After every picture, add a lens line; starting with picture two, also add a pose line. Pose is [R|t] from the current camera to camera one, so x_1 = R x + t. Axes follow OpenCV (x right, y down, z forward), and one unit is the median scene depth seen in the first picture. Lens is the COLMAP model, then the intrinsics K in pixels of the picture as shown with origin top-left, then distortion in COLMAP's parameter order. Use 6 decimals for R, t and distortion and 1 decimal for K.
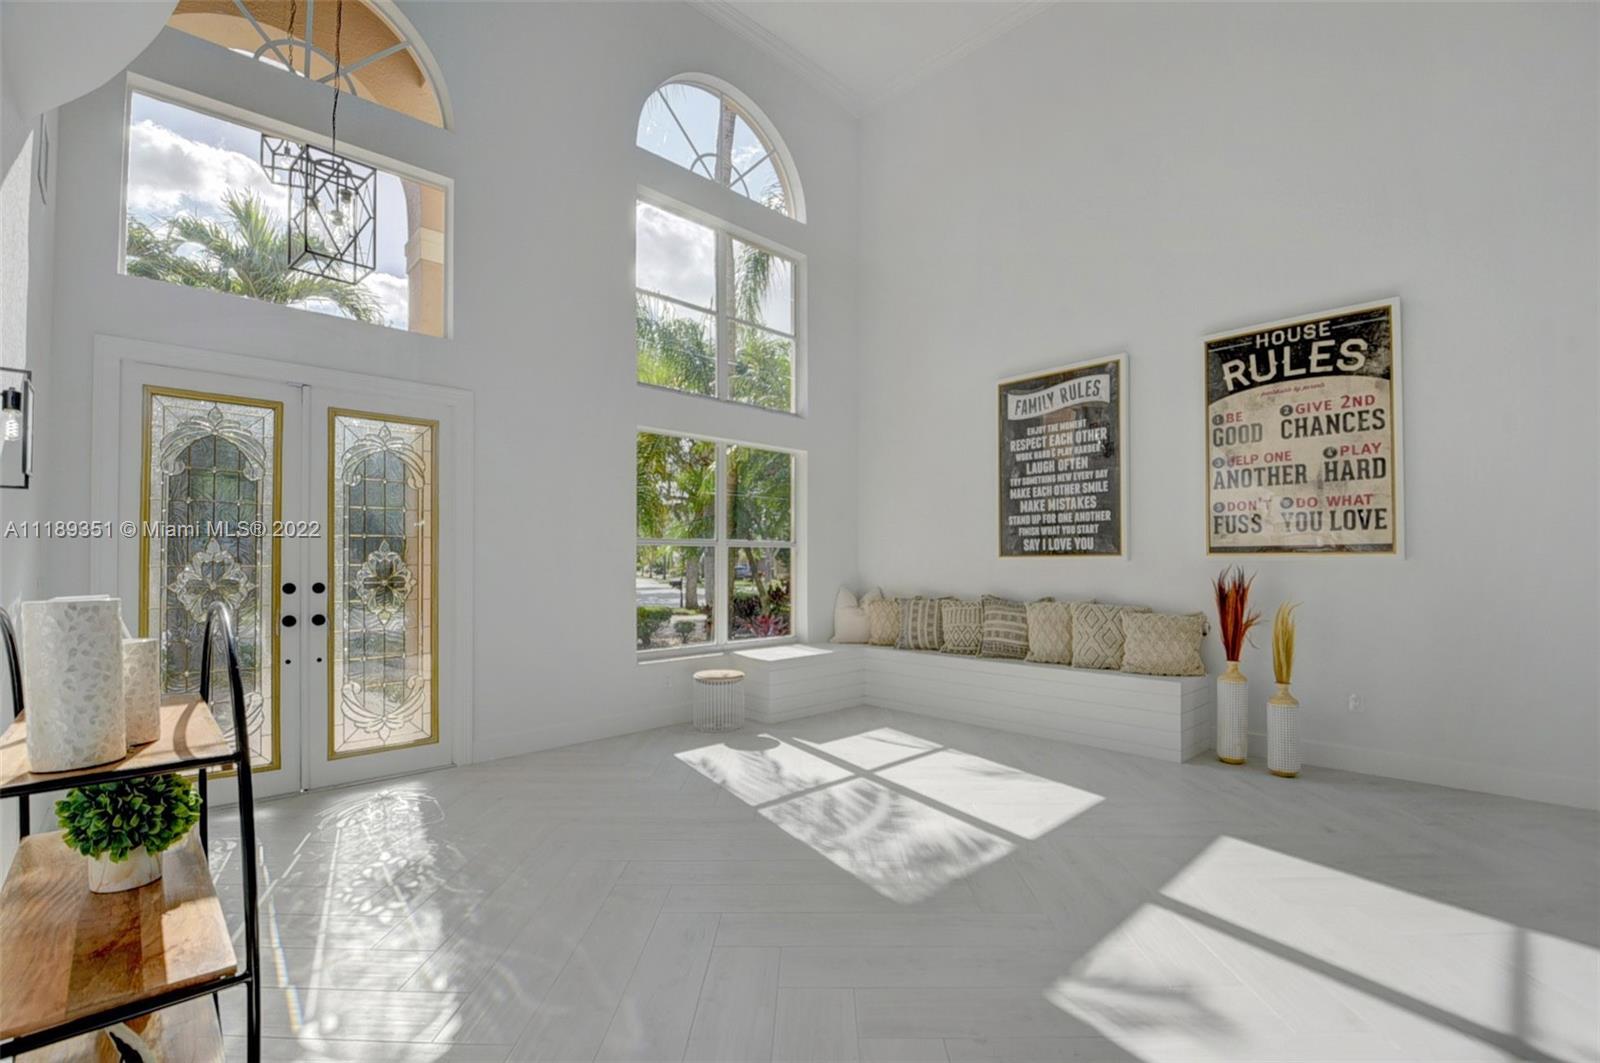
lens RADIAL K [[705.3, 0, 808.5], [0, 705.3, 557.8], [0, 0, 1]] dist [0.016438, -0.032231]
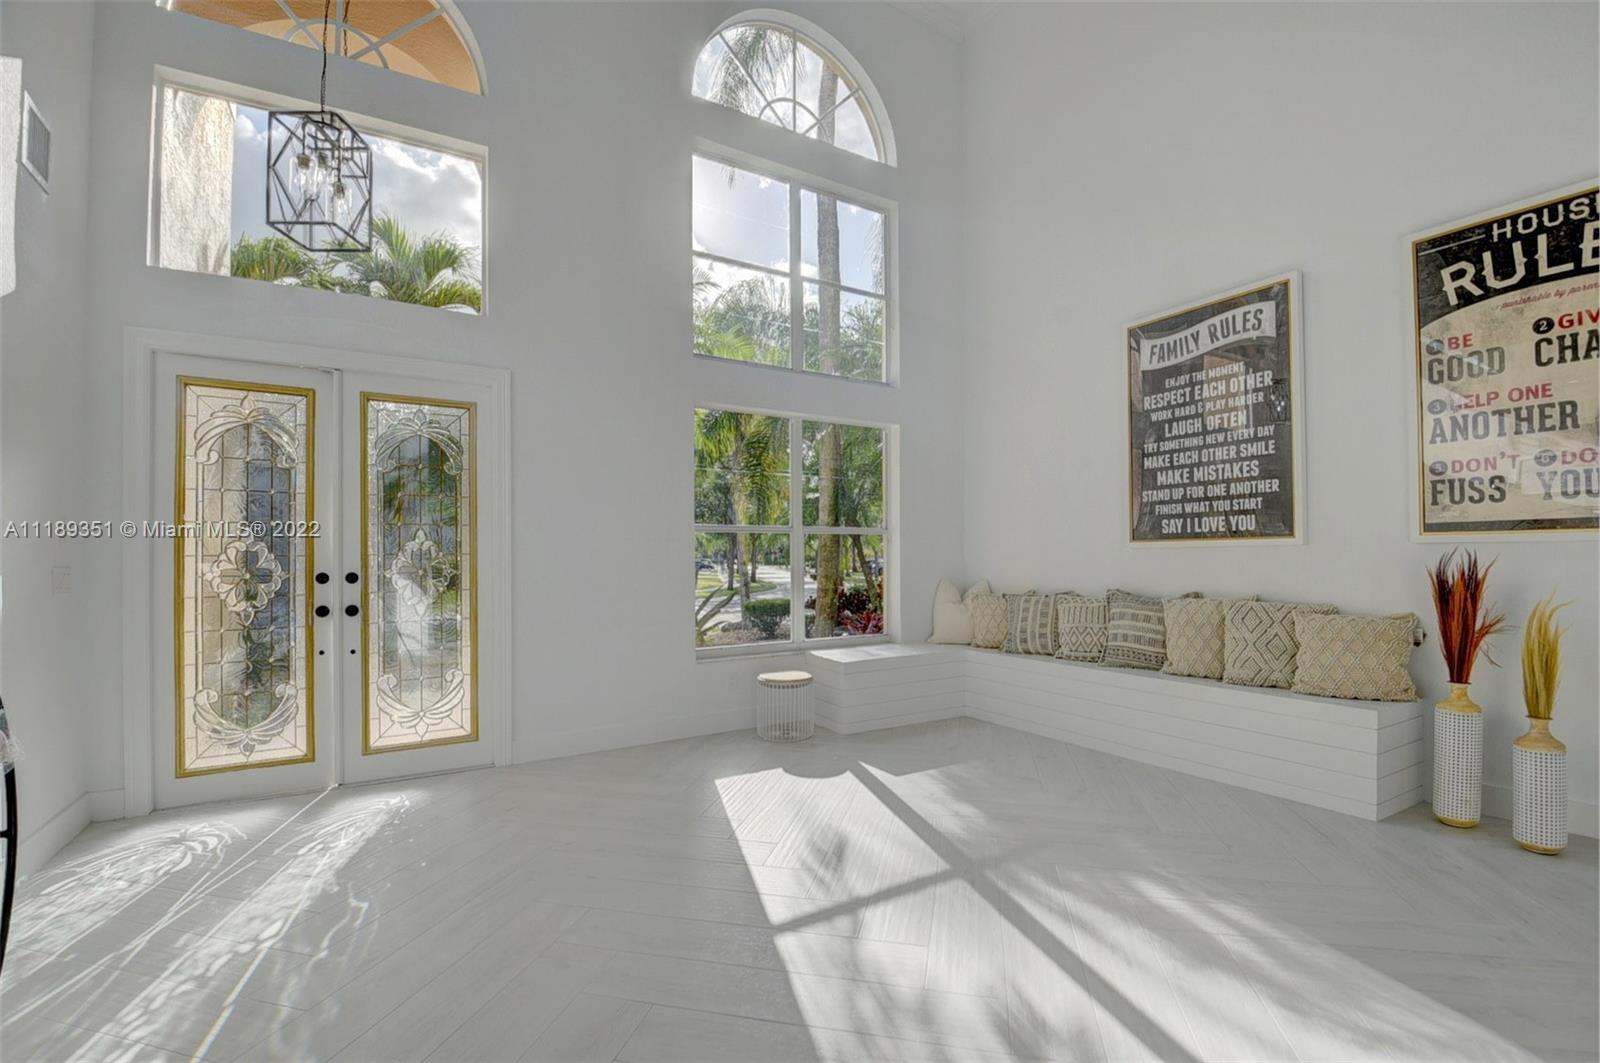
lens RADIAL K [[710.8, 0, 804.9], [0, 710.8, 553.8], [0, 0, 1]] dist [-0.021517, -0.003350]
pose [[0.973867, -0.006183, -0.227035, 0.116462], [0.006986, 0.999972, 0.002733, 0.009577], [0.227012, -0.004248, 0.973883, 0.167019]]
